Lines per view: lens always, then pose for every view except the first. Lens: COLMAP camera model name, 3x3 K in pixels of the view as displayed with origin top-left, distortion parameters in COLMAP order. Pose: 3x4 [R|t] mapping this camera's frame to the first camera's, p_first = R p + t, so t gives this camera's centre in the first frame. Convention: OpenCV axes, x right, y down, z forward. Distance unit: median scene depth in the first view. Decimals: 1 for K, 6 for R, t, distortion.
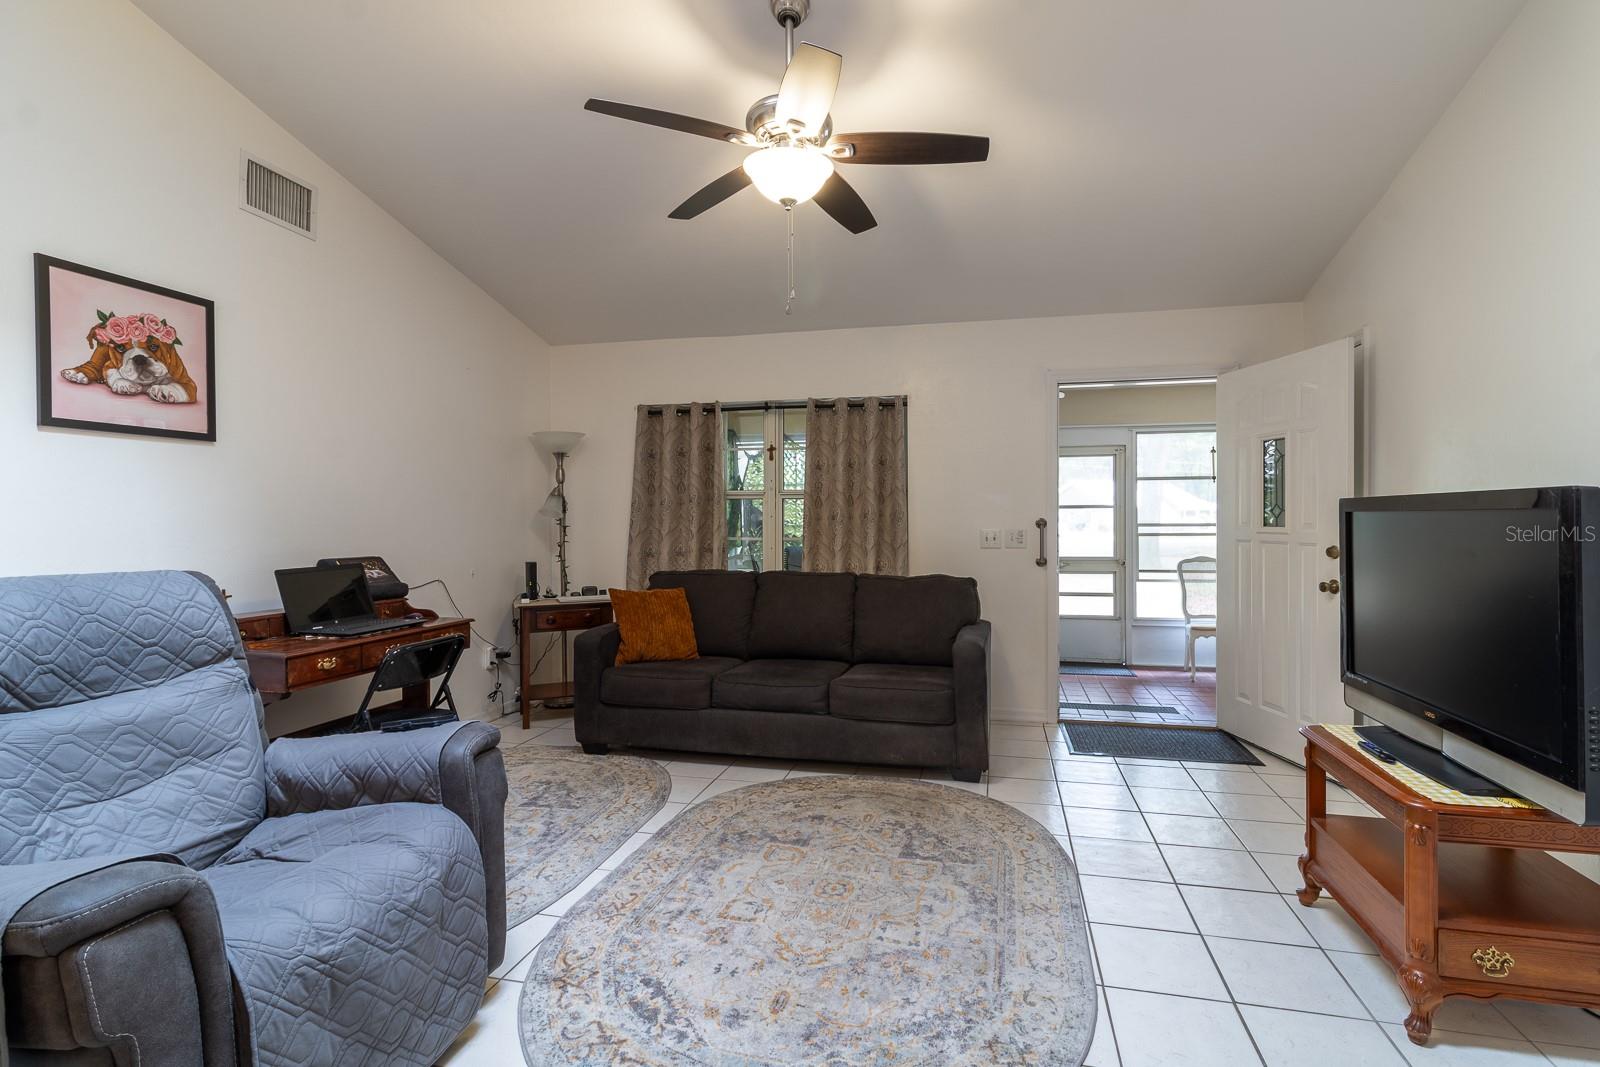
lens RADIAL K [[767.0, 0, 806.4], [0, 767.0, 529.5], [0, 0, 1]] dist [0.002506, 0.001340]
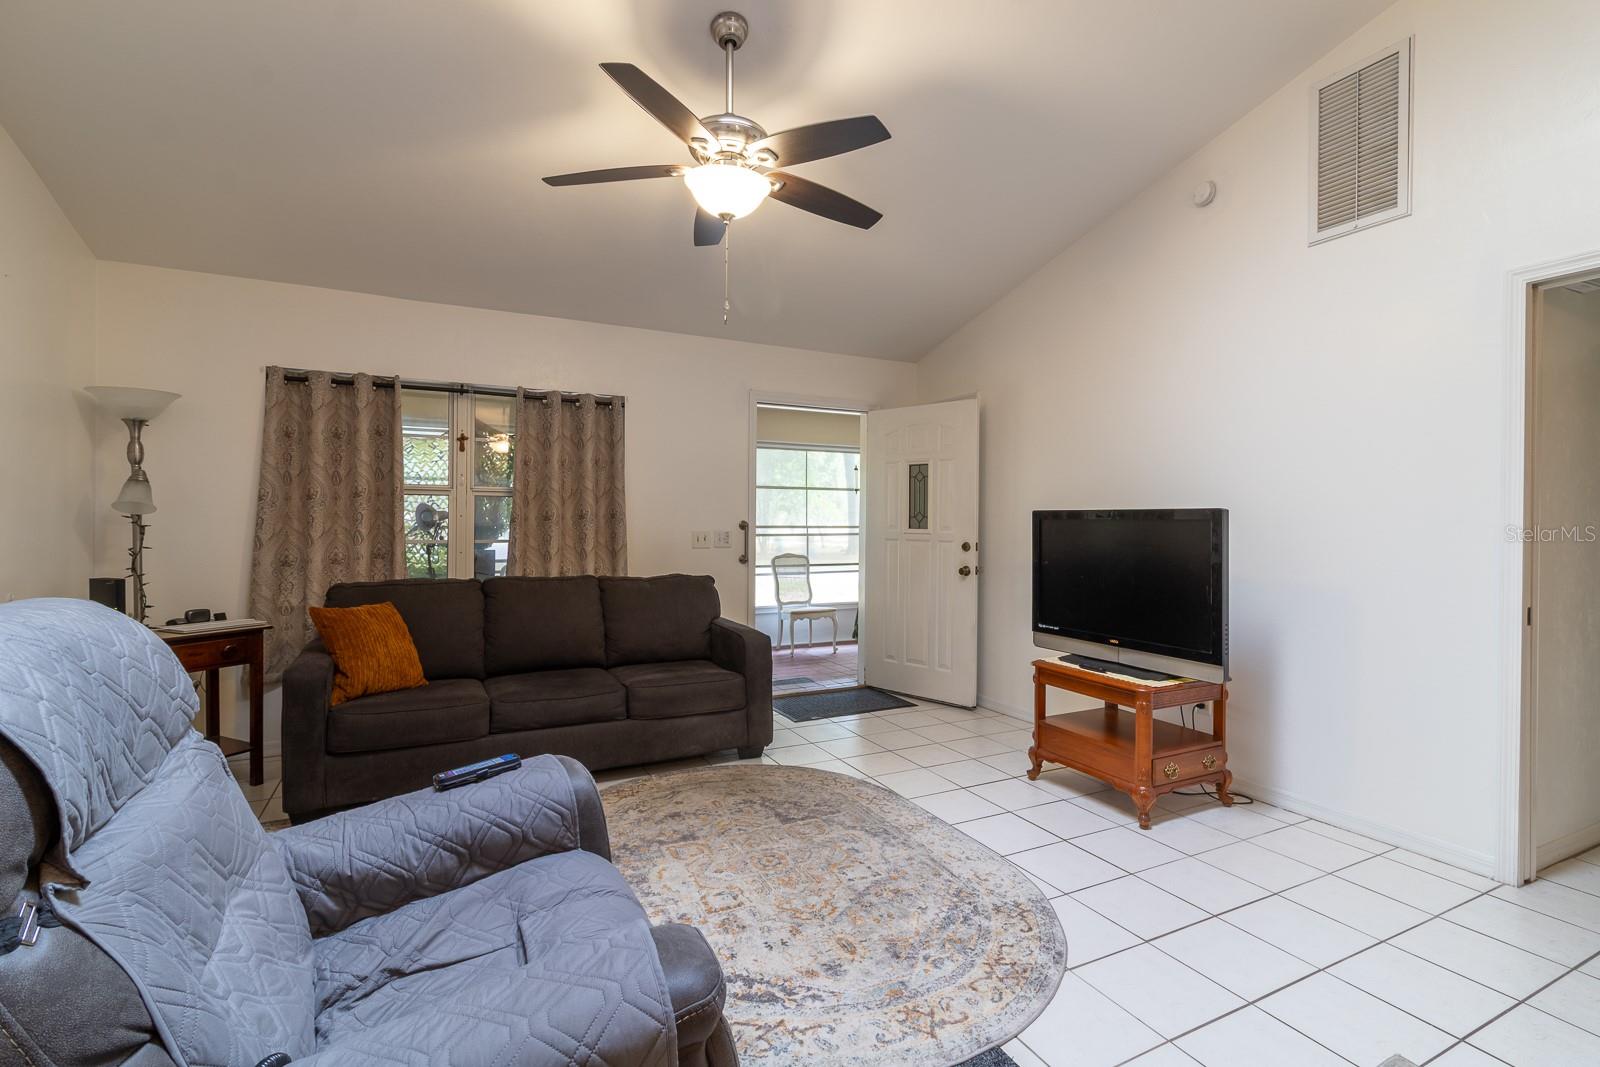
lens RADIAL K [[767.0, 0, 843.6], [0, 767.0, 532.0], [0, 0, 1]] dist [0.002506, 0.001340]
pose [[0.747656, -0.000532, 0.664086, -0.376353], [-0.000076, 1.000000, 0.000886, 0.000919], [-0.664086, -0.000713, 0.747656, 0.072914]]
